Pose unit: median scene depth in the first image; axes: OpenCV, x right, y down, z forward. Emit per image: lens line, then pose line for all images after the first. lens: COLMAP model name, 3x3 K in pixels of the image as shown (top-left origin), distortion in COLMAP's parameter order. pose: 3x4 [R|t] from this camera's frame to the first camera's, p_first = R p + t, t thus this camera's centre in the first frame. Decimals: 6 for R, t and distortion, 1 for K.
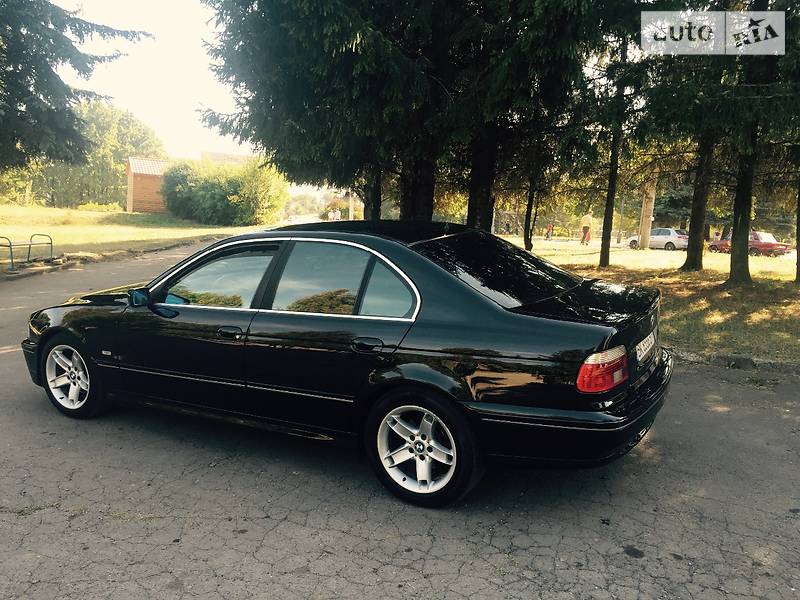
lens RADIAL K [[682.9, 0, 401.7], [0, 682.9, 294.4], [0, 0, 1]] dist [0.077397, -0.117345]
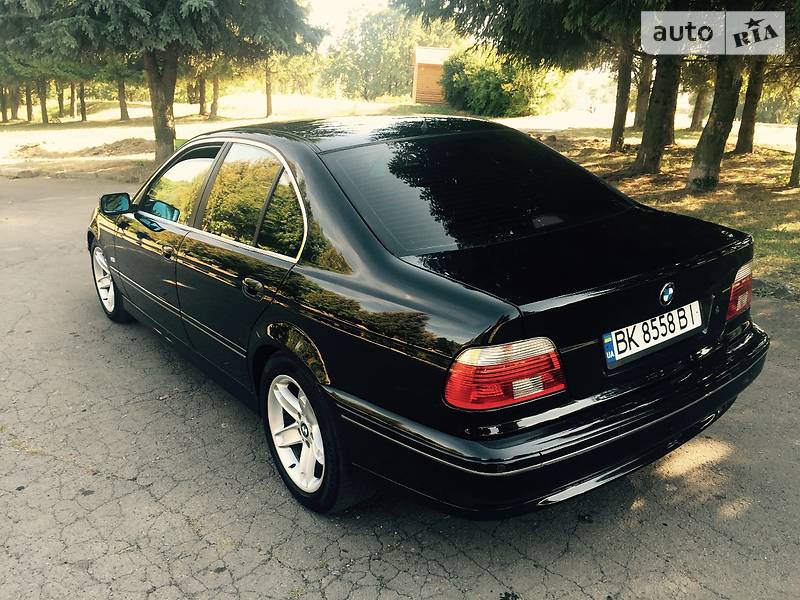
lens RADIAL K [[682.9, 0, 397.4], [0, 682.9, 304.2], [0, 0, 1]] dist [0.077397, -0.117345]
pose [[0.908487, 0.109442, -0.403327, 0.392673], [-0.040775, 0.983709, 0.175084, -0.045331], [0.415918, -0.142616, 0.898150, 0.382667]]
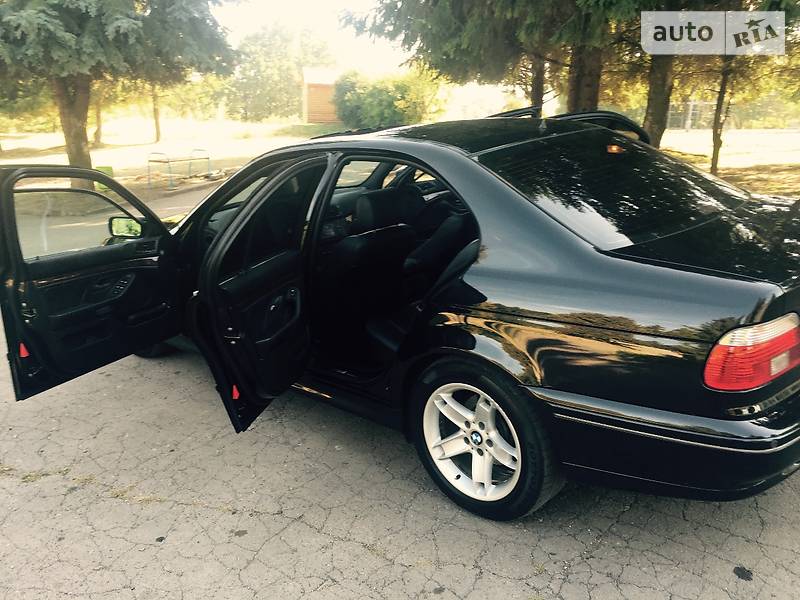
lens RADIAL K [[682.9, 0, 401.4], [0, 682.9, 297.8], [0, 0, 1]] dist [0.077397, -0.117345]
pose [[0.966786, 0.020925, -0.254730, 0.128035], [0.015173, 0.990187, 0.138926, -0.026972], [0.255137, -0.138177, 0.956981, 0.294749]]
